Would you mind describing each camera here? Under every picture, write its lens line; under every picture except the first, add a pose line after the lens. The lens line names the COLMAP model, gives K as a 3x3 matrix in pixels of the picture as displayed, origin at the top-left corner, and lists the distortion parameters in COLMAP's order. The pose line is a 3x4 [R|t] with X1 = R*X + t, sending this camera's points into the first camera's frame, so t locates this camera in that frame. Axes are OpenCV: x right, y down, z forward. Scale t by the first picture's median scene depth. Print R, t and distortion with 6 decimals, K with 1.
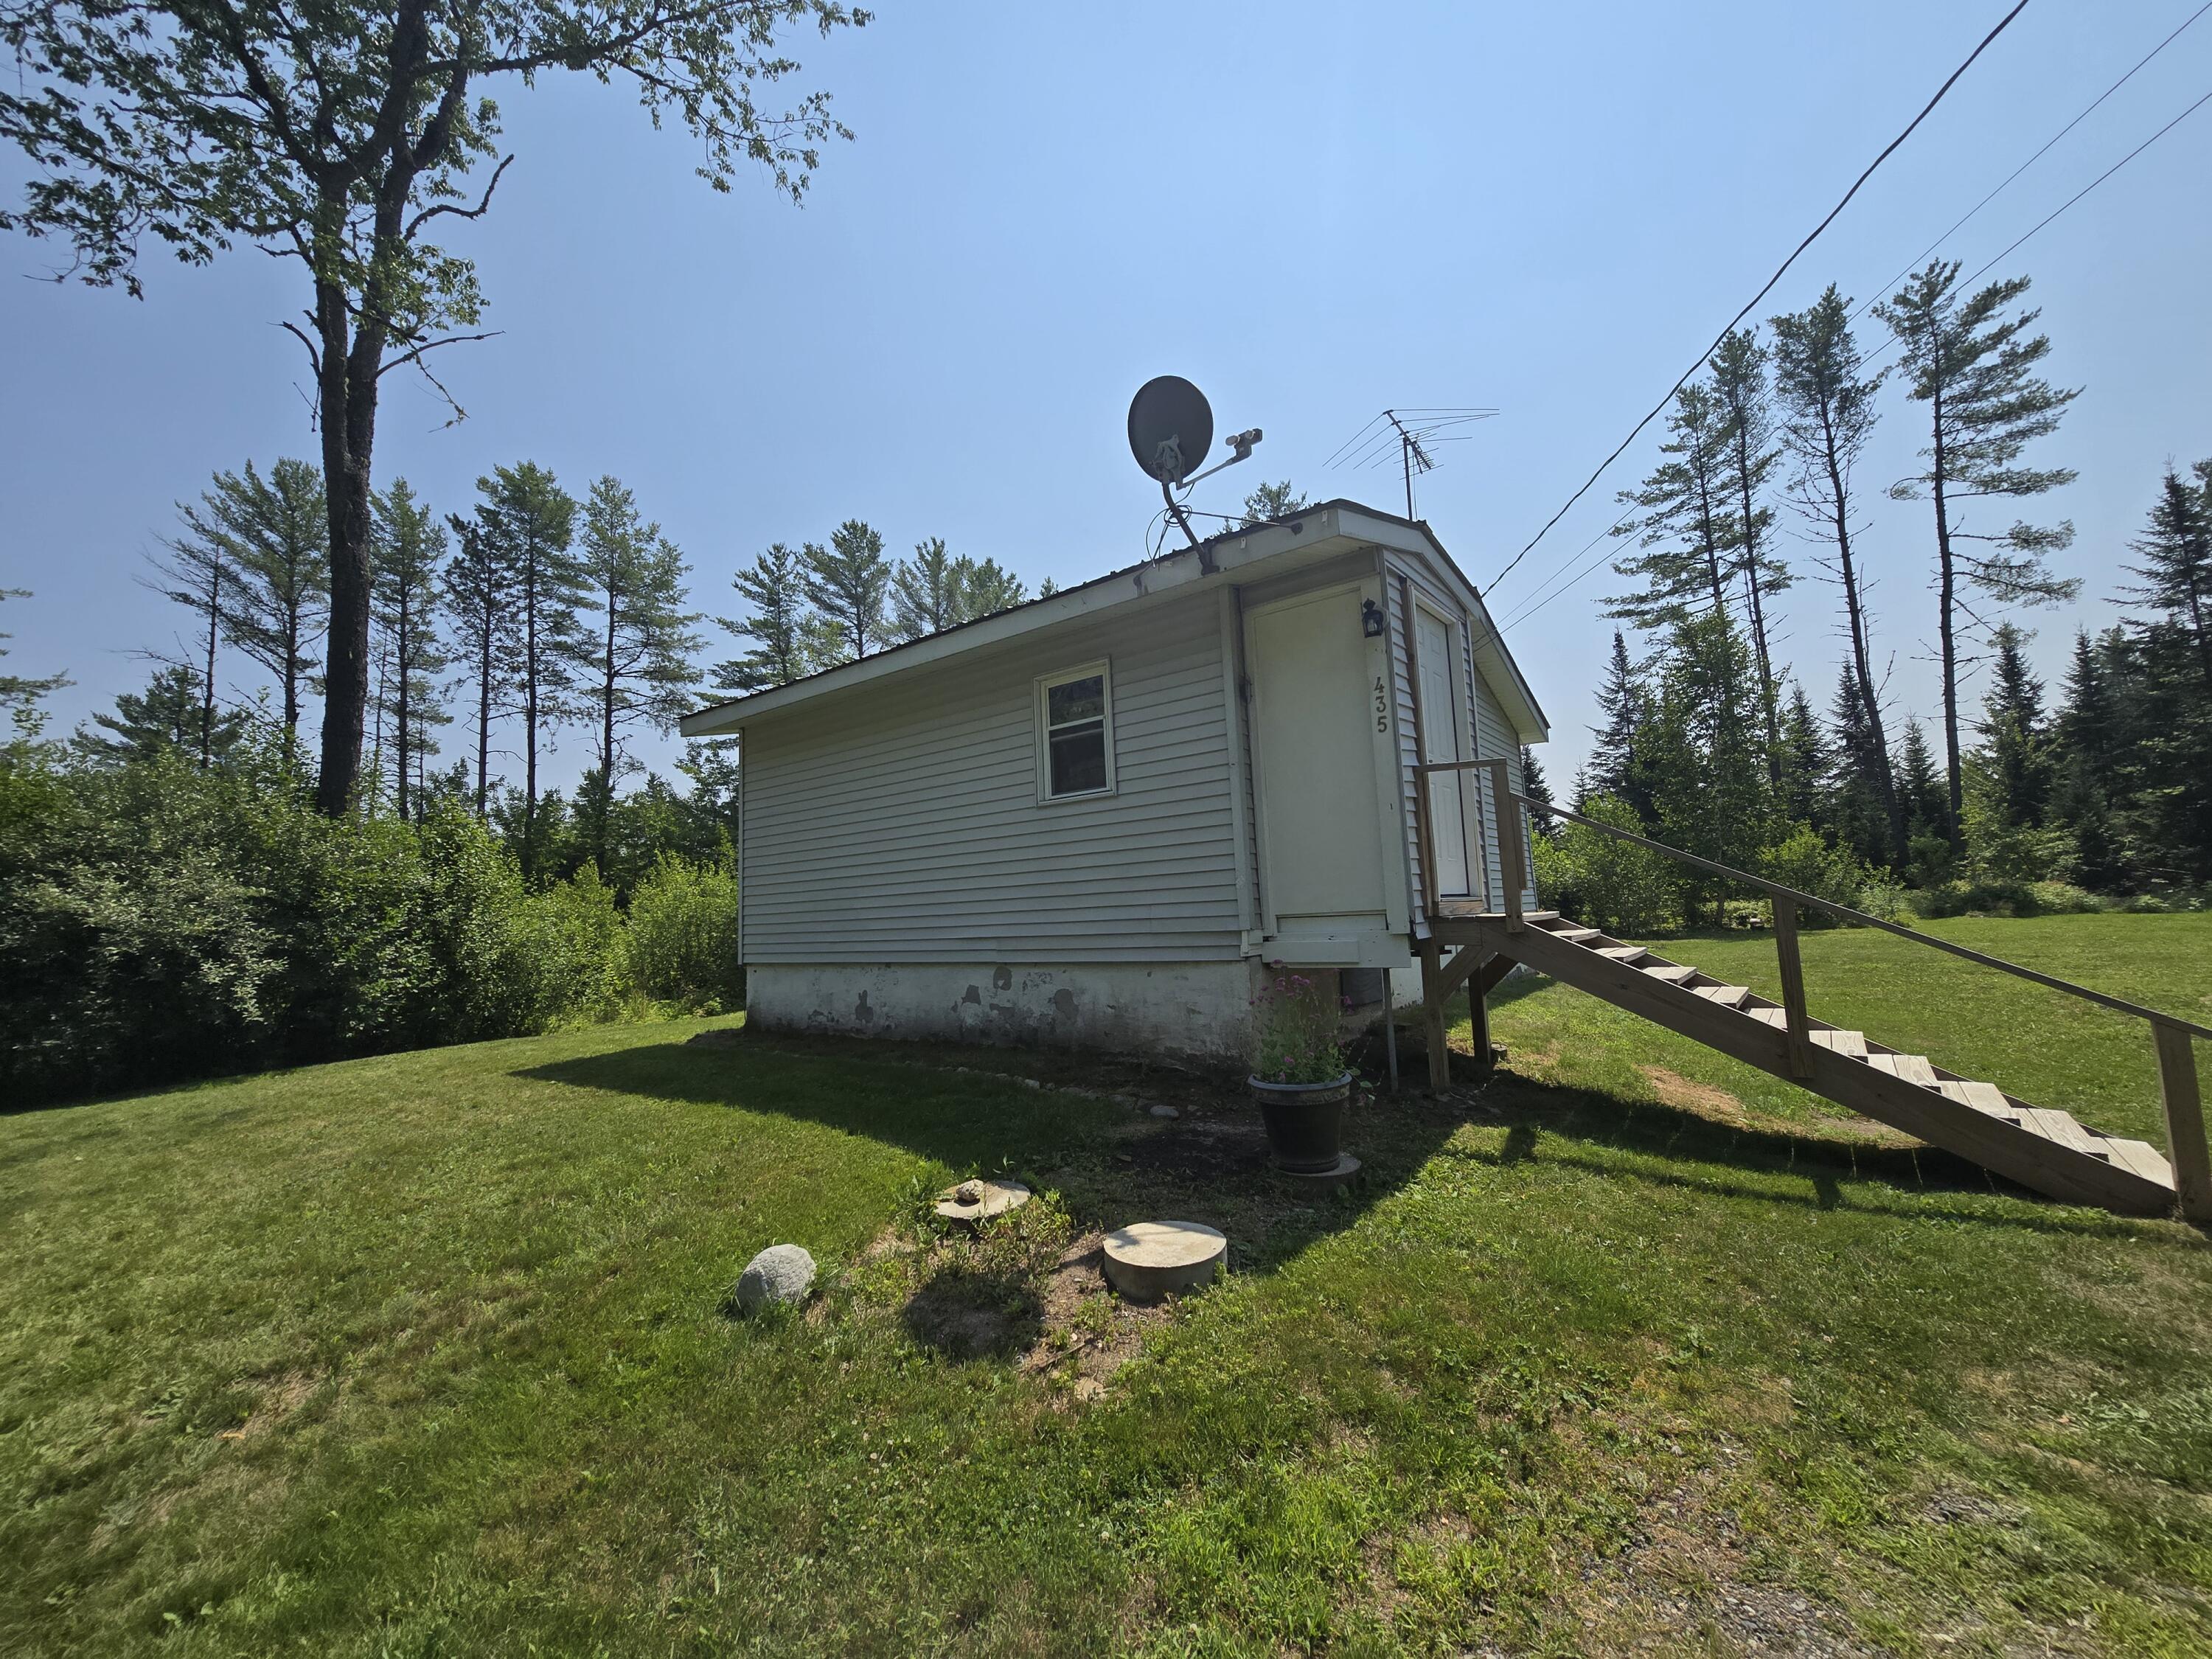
lens RADIAL K [[904.0, 0, 1106.1], [0, 904.0, 815.1], [0, 0, 1]] dist [-0.005692, 0.000839]
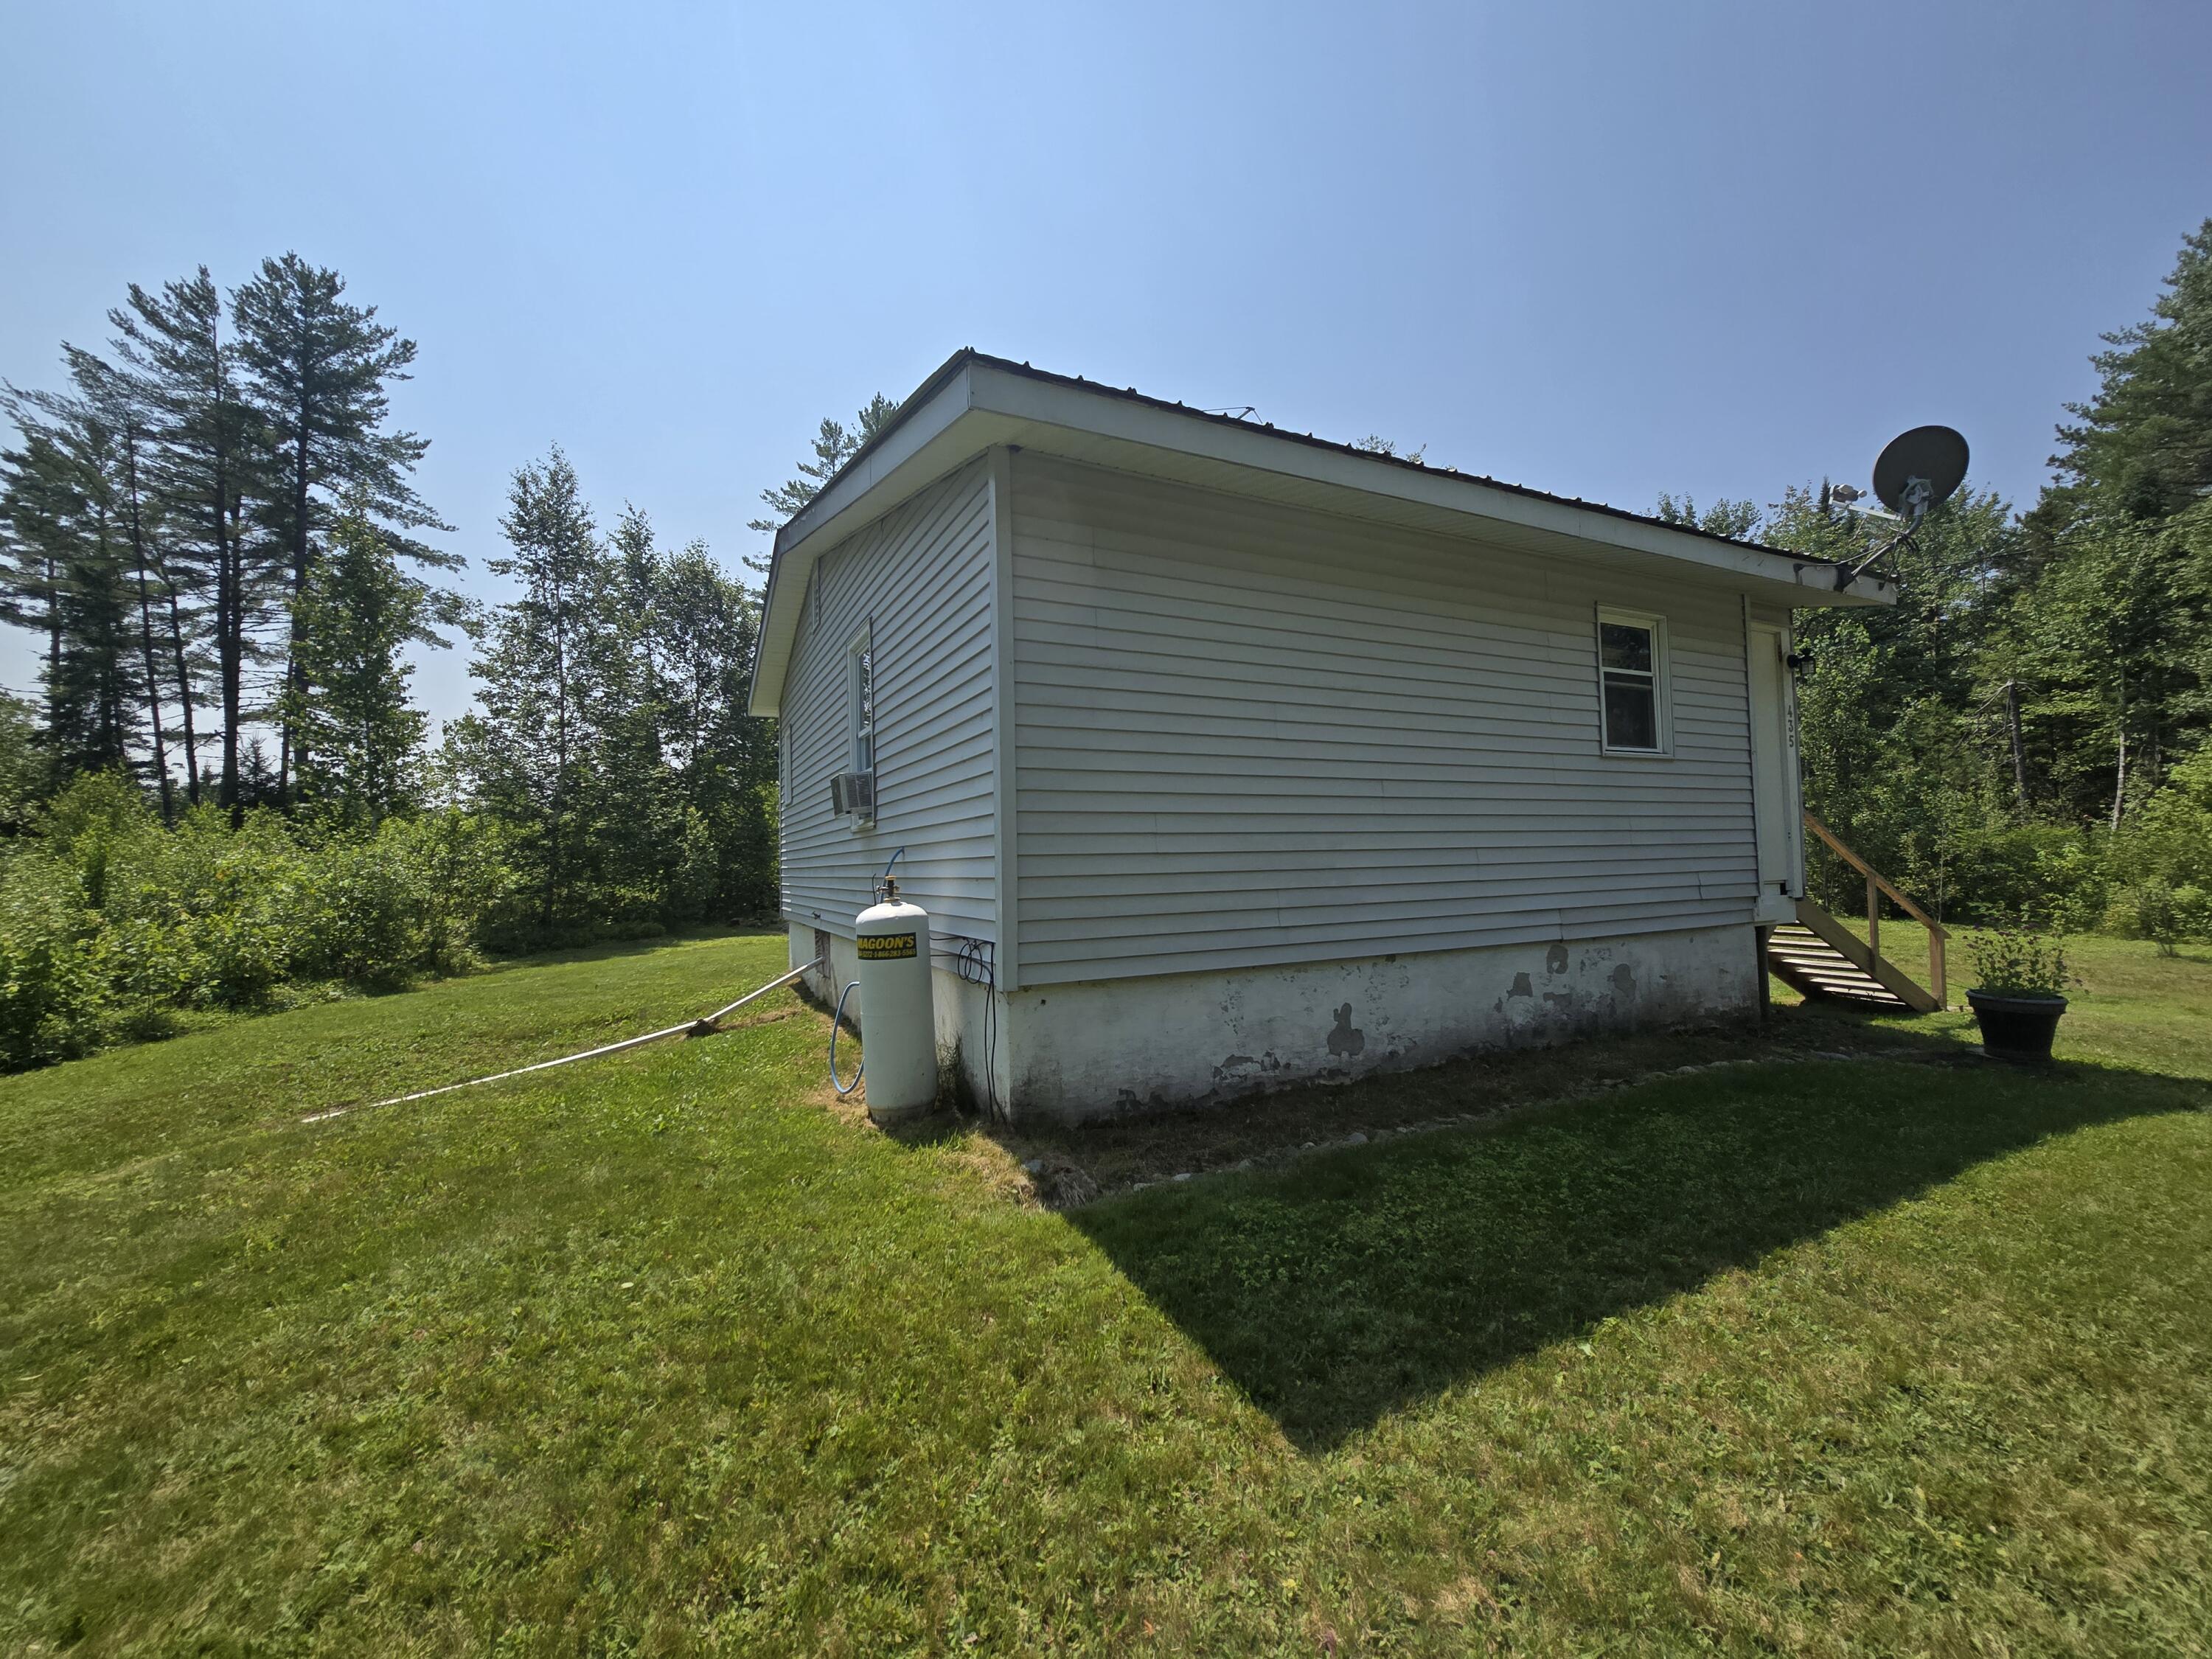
lens RADIAL K [[904.0, 0, 1111.0], [0, 904.0, 818.3], [0, 0, 1]] dist [-0.005692, 0.000839]
pose [[0.430694, 0.077665, 0.899150, -0.213628], [-0.097889, 0.994433, -0.039006, 0.026425], [-0.897174, -0.071217, 0.435899, 0.213172]]
